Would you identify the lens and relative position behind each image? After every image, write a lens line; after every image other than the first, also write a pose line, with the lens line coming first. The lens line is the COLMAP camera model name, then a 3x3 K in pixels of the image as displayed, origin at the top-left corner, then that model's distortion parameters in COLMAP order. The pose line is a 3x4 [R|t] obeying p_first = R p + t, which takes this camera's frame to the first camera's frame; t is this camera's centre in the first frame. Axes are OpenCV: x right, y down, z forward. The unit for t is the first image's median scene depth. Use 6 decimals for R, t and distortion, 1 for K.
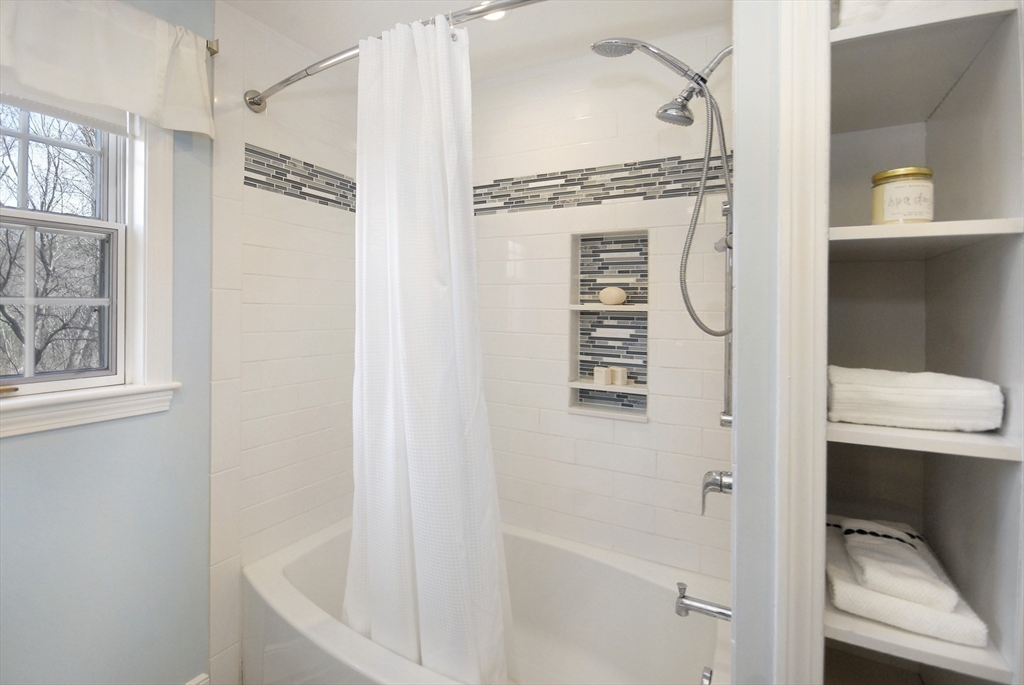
lens RADIAL K [[477.6, 0, 512.5], [0, 477.6, 314.6], [0, 0, 1]] dist [0.000341, -0.000286]
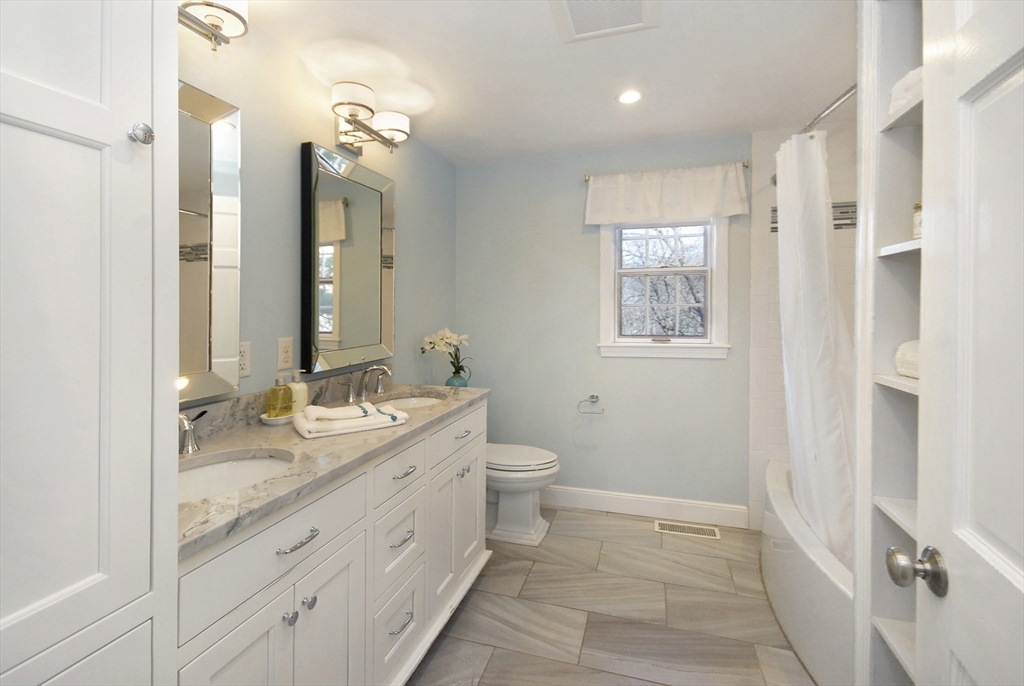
lens RADIAL K [[477.6, 0, 512.5], [0, 477.6, 315.1], [0, 0, 1]] dist [0.000341, -0.000286]
pose [[0.186162, -0.001463, -0.982518, 1.061989], [0.004232, 0.999991, -0.000687, 0.017710], [0.982510, -0.004030, 0.186167, -0.239327]]
